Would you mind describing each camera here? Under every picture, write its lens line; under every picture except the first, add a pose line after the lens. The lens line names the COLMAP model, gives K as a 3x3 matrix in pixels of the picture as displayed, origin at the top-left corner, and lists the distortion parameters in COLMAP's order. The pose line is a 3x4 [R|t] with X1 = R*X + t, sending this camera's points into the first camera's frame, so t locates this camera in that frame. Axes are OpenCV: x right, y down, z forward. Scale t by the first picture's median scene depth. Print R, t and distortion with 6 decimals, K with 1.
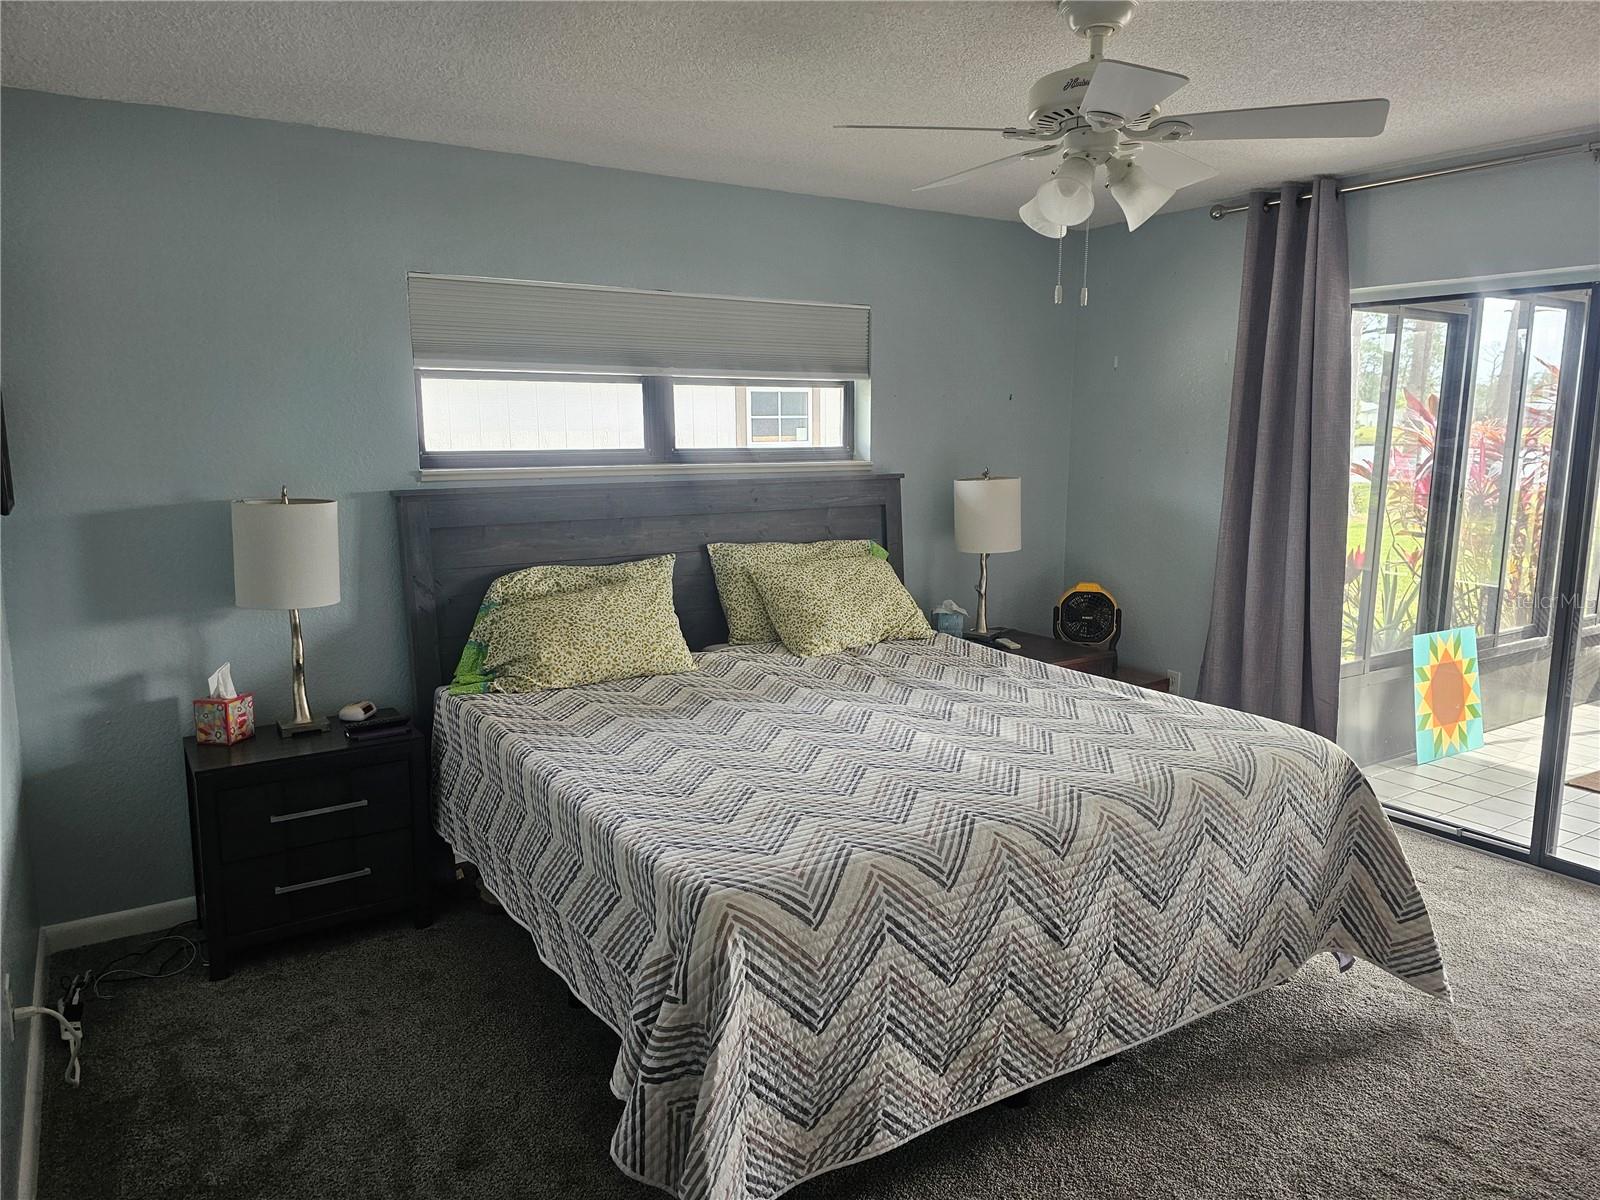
lens RADIAL K [[1078.1, 0, 806.8], [0, 1078.1, 585.2], [0, 0, 1]] dist [0.061948, -0.055926]
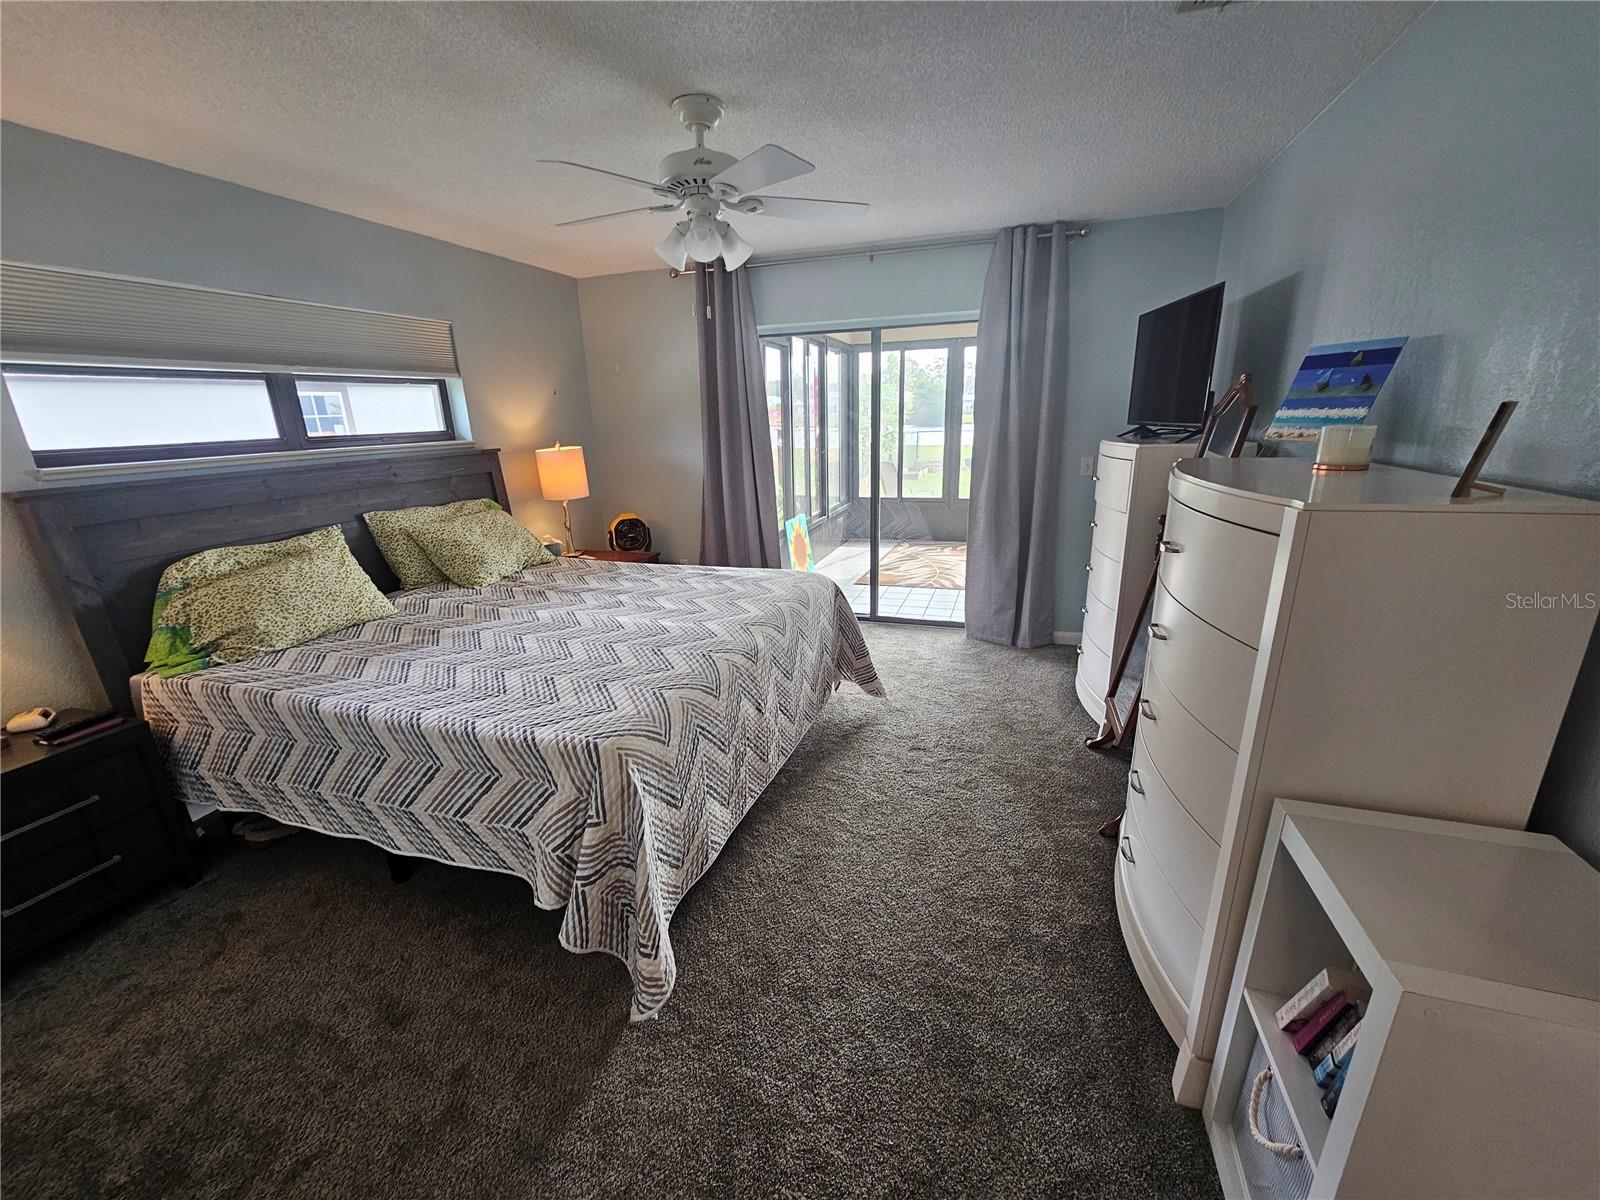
lens RADIAL K [[658.9, 0, 802.7], [0, 658.9, 611.3], [0, 0, 1]] dist [-0.004769, -0.000035]
pose [[0.783084, -0.204335, 0.587390, -0.217247], [0.123145, 0.976729, 0.175601, 0.000765], [-0.609602, -0.065176, 0.790023, 0.119376]]
